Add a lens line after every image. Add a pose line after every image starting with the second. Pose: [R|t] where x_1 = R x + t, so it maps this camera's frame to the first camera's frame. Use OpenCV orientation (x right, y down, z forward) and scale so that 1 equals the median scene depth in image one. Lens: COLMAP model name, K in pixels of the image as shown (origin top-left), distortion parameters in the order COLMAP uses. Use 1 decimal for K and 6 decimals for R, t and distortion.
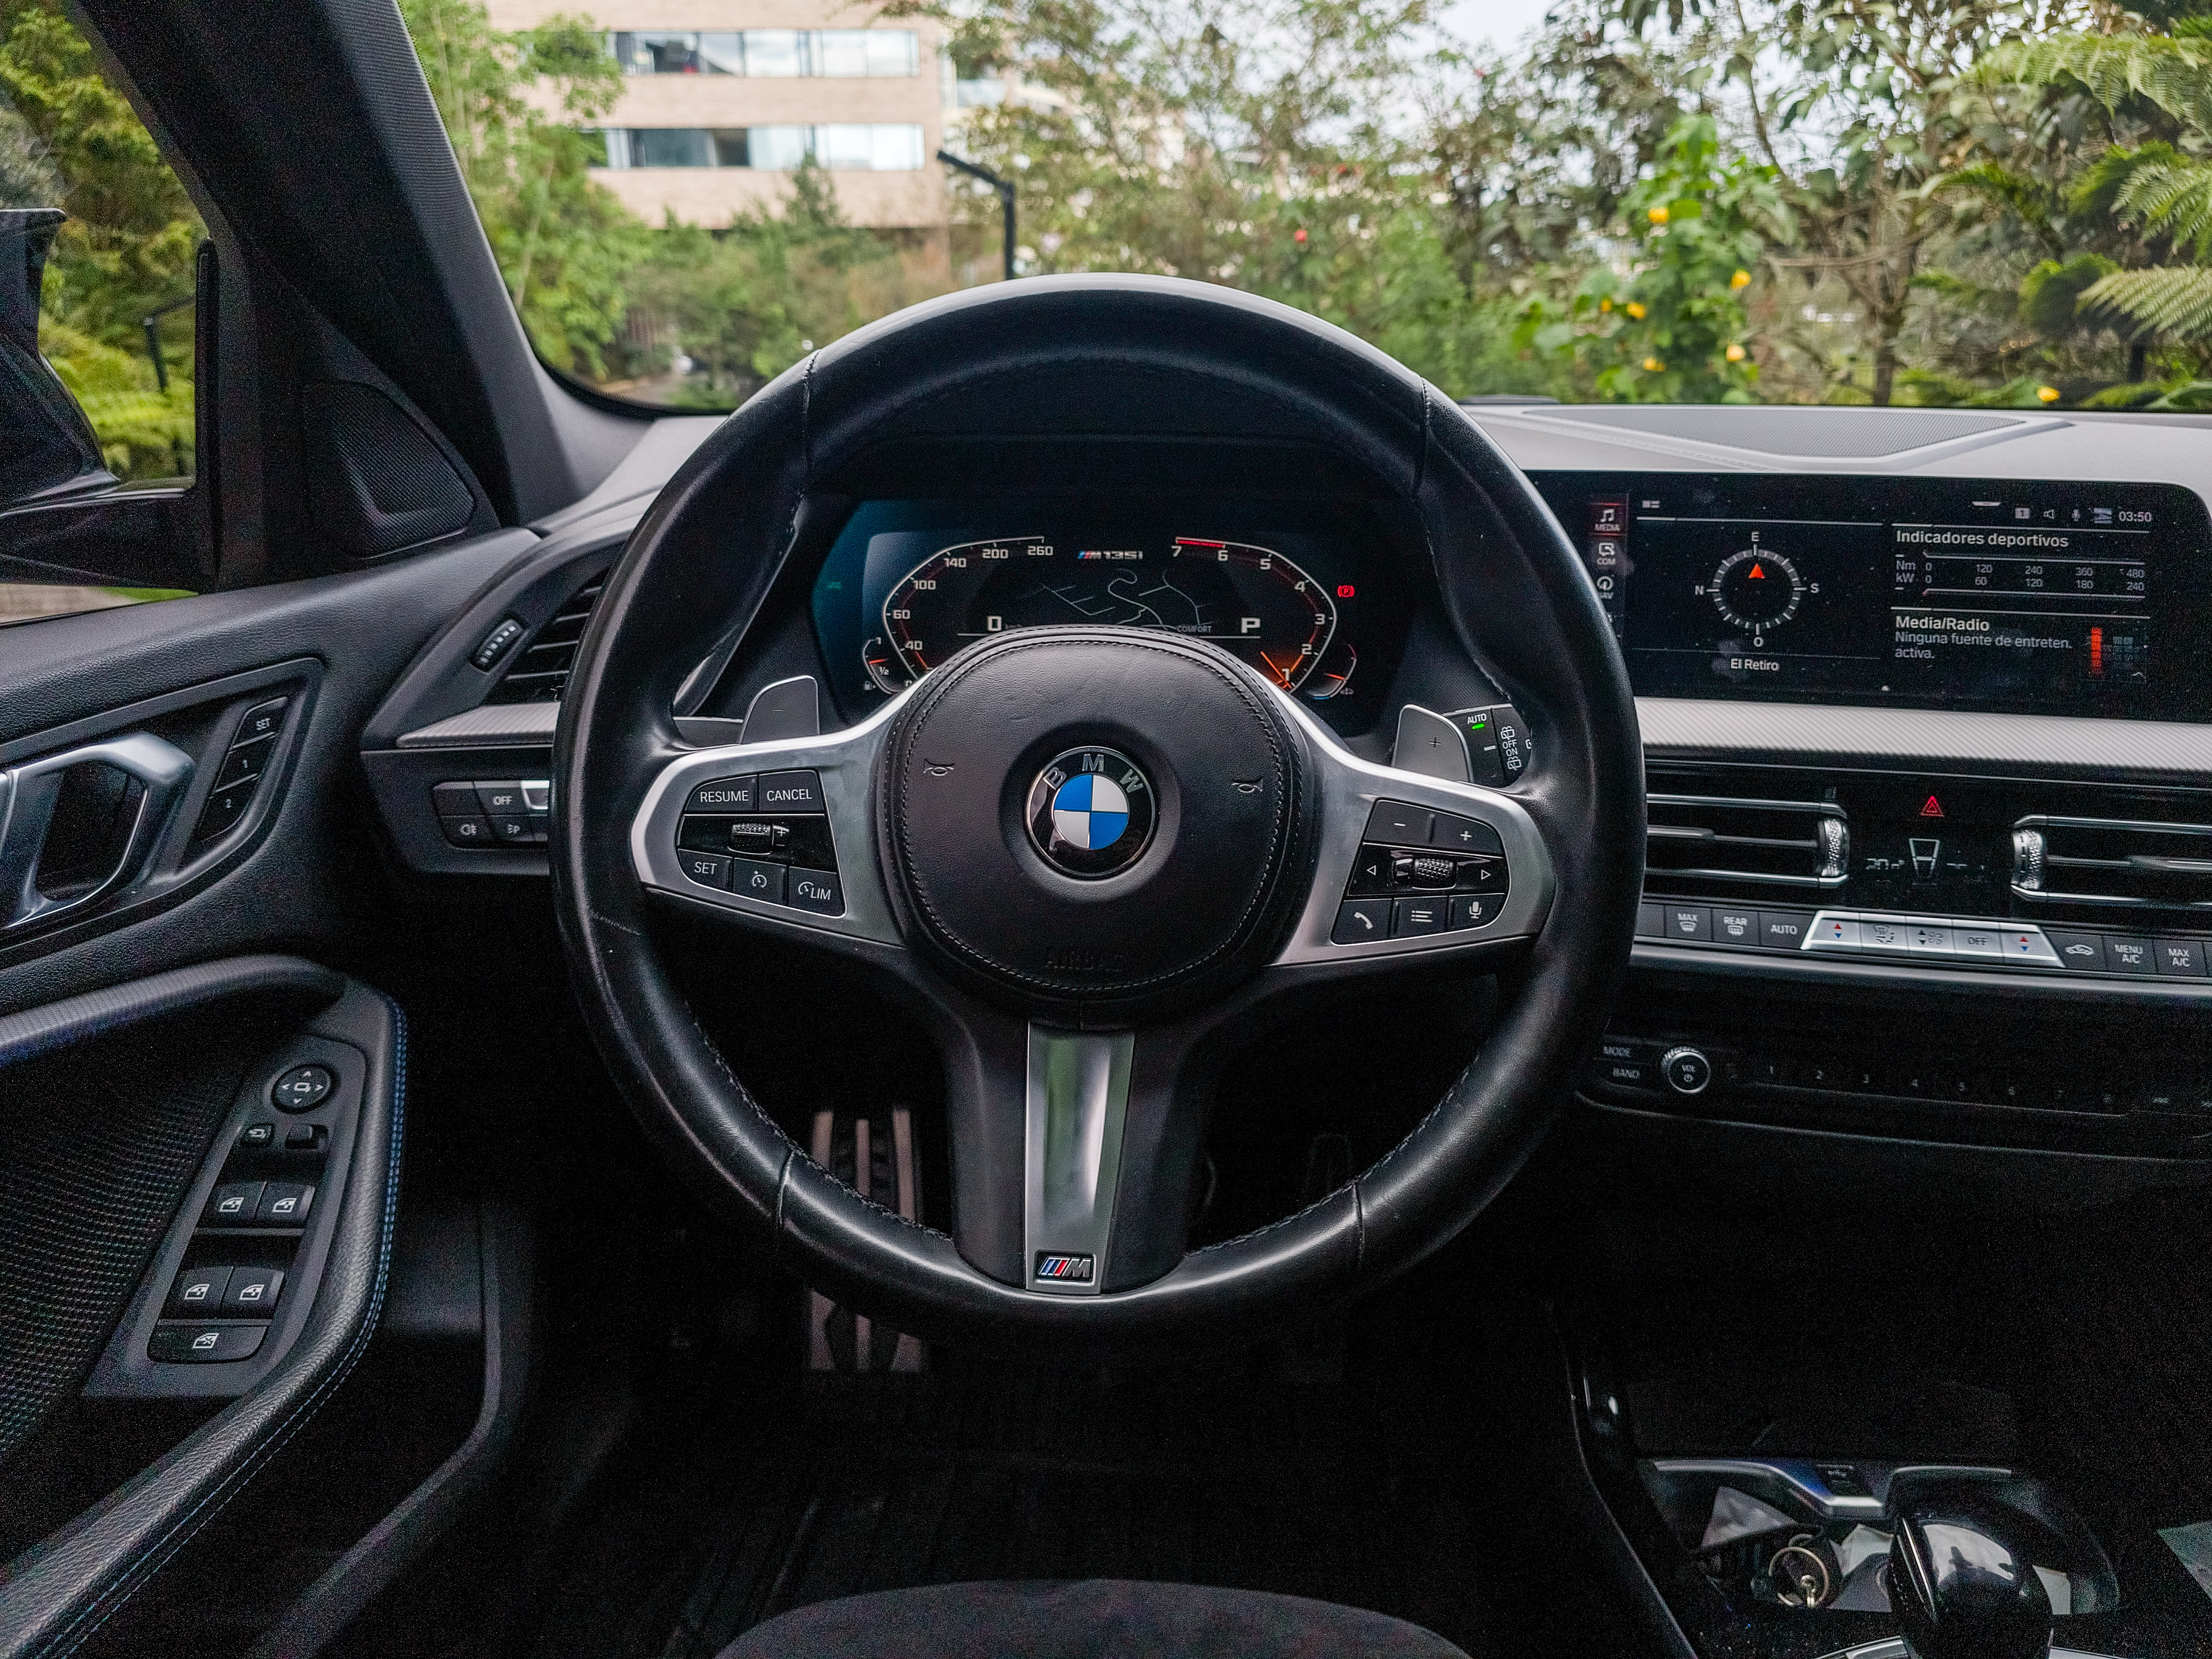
lens RADIAL K [[1486.3, 0, 1108.3], [0, 1486.3, 799.9], [0, 0, 1]] dist [0.050455, -0.060560]
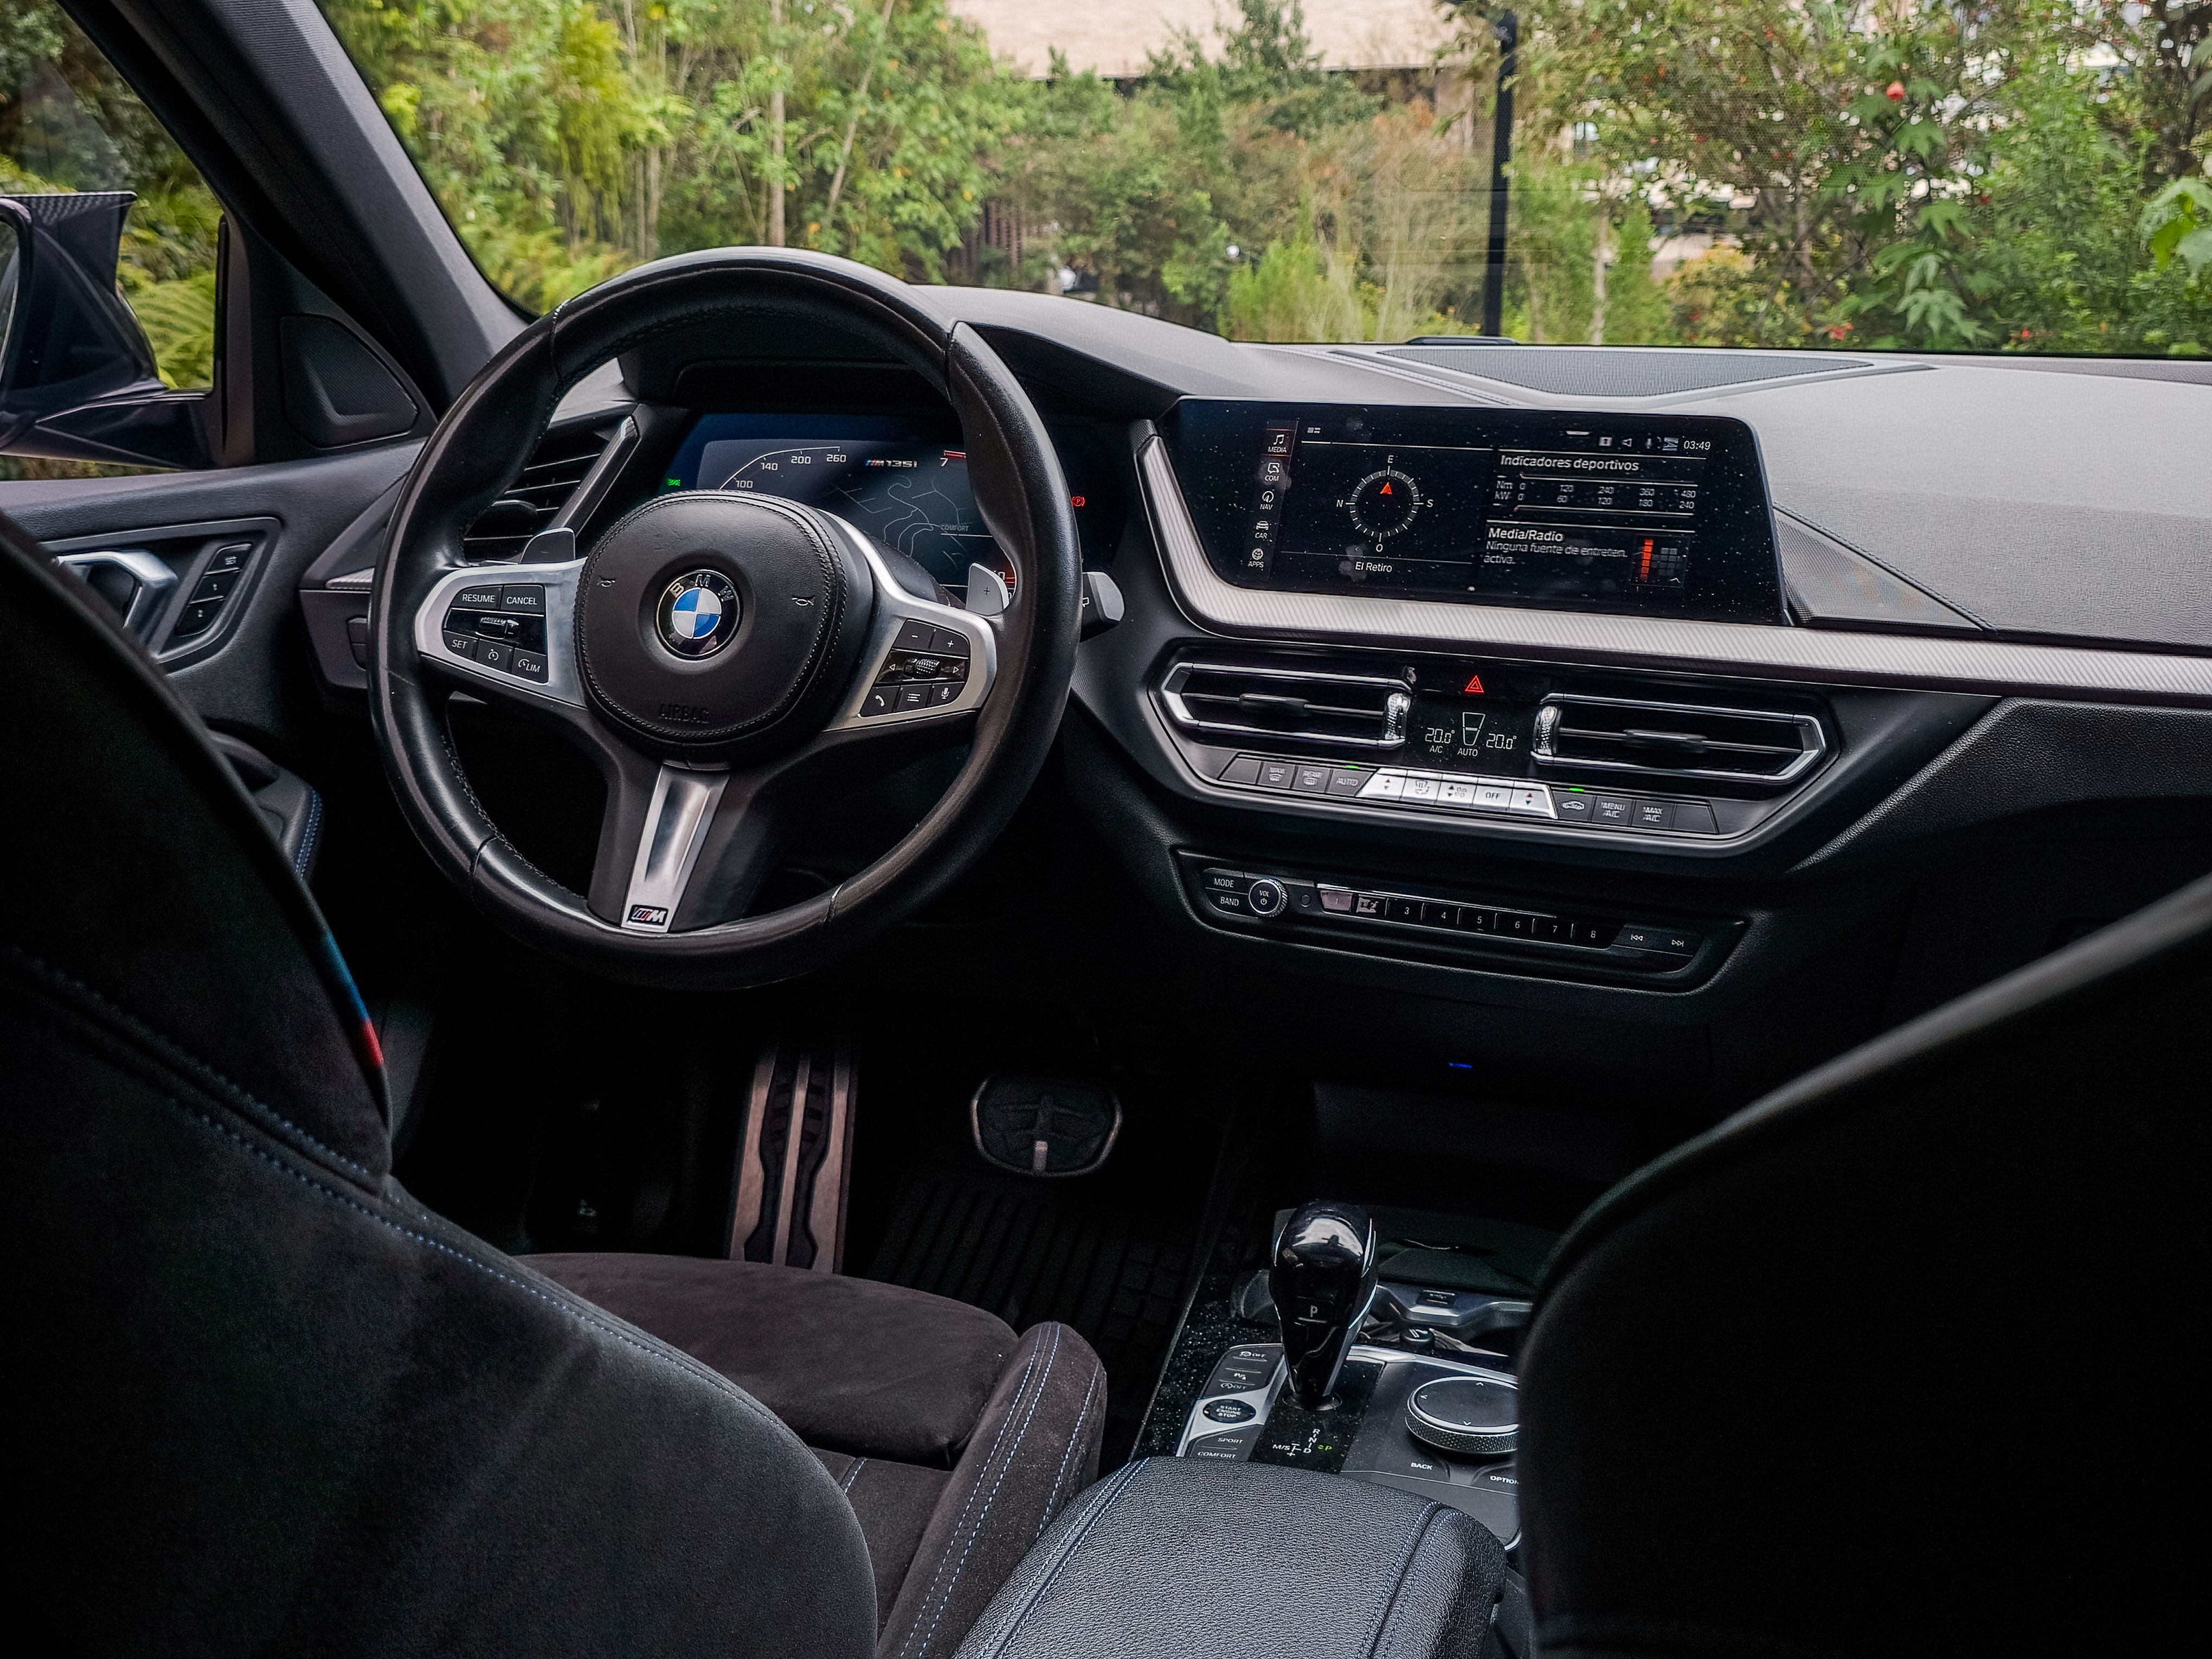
lens RADIAL K [[2322.0, 0, 1106.0], [0, 2322.0, 829.5], [0, 0, 1]] dist [0.182617, -0.531156]
pose [[0.968773, 0.061257, -0.240265, 0.678943], [-0.073860, 0.996306, -0.043799, 0.209753], [0.236695, 0.060177, 0.969719, -0.806114]]
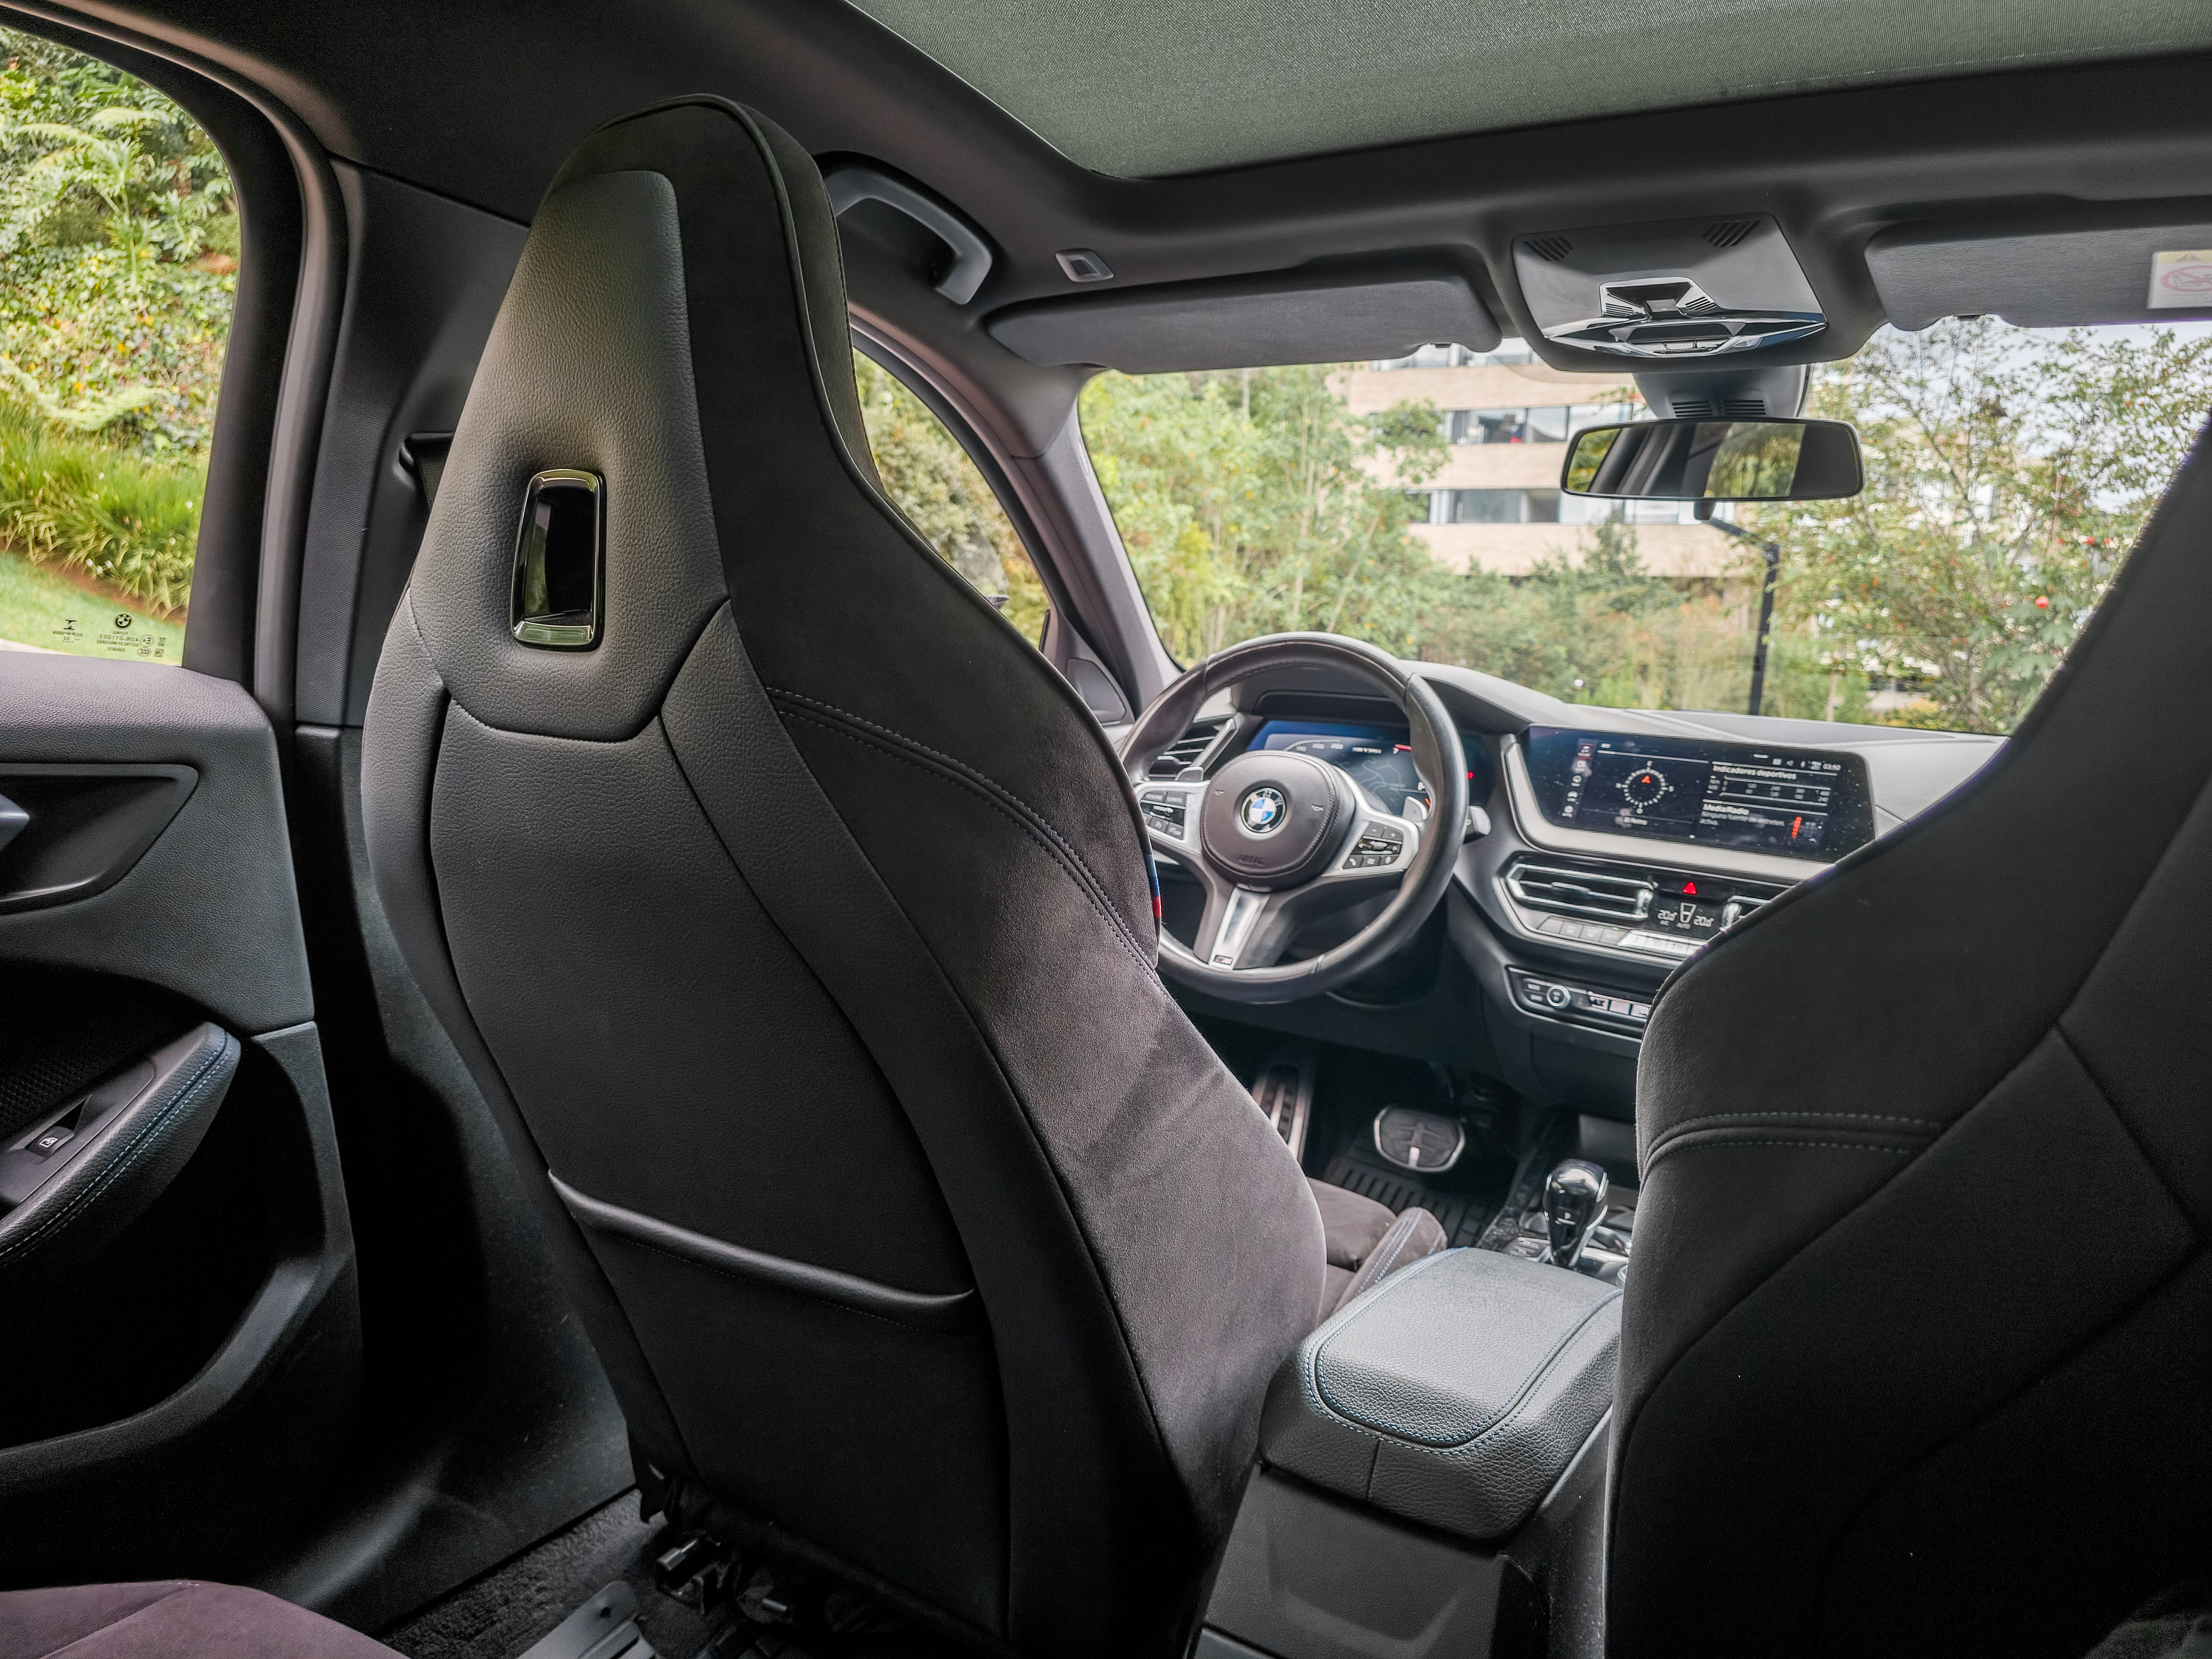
lens RADIAL K [[1457.7, 0, 1106.0], [0, 1457.7, 829.5], [0, 0, 1]] dist [0.063599, -0.108124]
pose [[0.871672, 0.107640, -0.478123, 0.769626], [-0.197022, 0.970241, -0.140763, 0.358300], [0.448743, 0.216900, 0.866940, -1.120343]]
